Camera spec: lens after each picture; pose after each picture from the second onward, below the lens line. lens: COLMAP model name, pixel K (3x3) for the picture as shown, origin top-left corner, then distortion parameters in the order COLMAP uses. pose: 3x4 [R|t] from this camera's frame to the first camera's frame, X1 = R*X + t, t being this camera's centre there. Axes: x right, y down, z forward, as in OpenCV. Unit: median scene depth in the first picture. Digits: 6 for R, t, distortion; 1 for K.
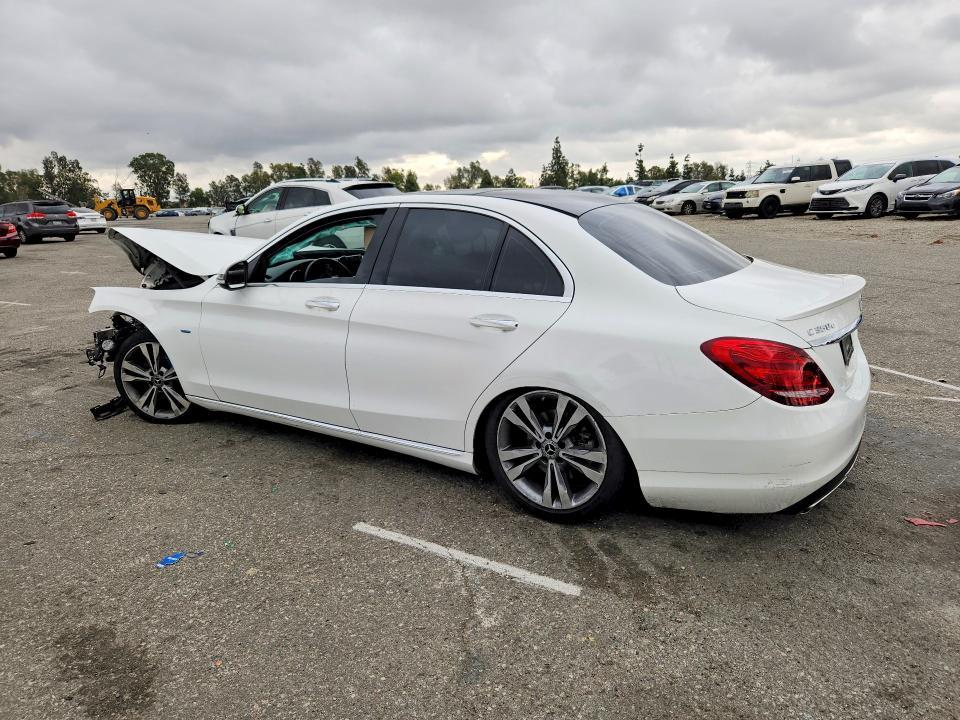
lens RADIAL K [[689.3, 0, 485.4], [0, 689.3, 362.3], [0, 0, 1]] dist [0.042487, -0.022112]
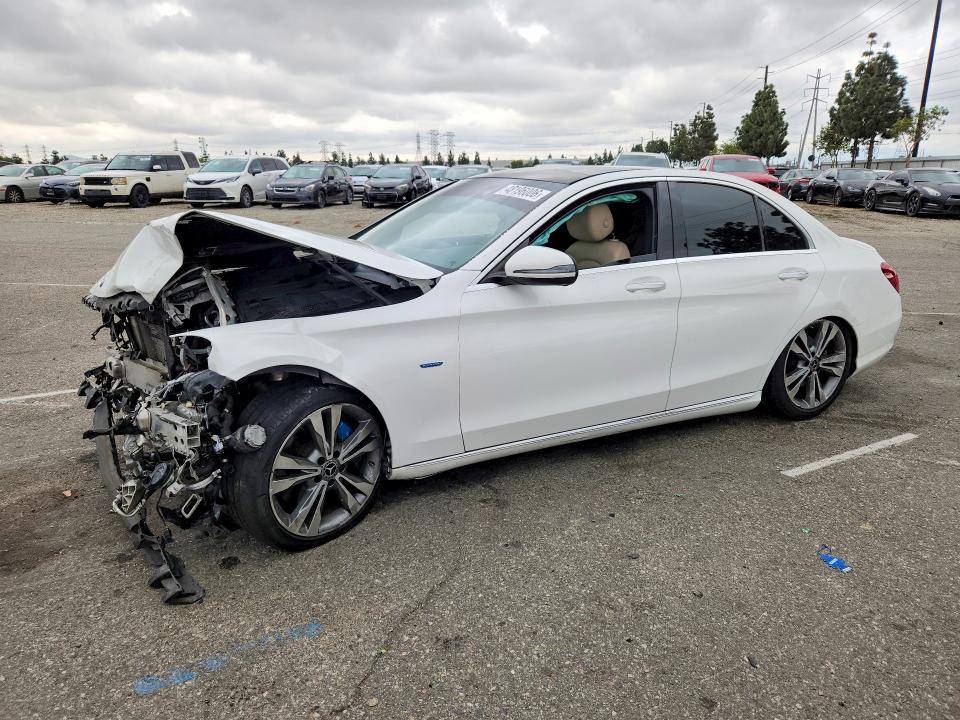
lens RADIAL K [[689.3, 0, 459.9], [0, 689.3, 356.3], [0, 0, 1]] dist [0.042487, -0.022112]
pose [[0.460402, -0.188948, 0.867368, -0.264122], [0.188262, 0.975642, 0.112605, -0.032296], [-0.867518, 0.111449, 0.484760, 0.178144]]
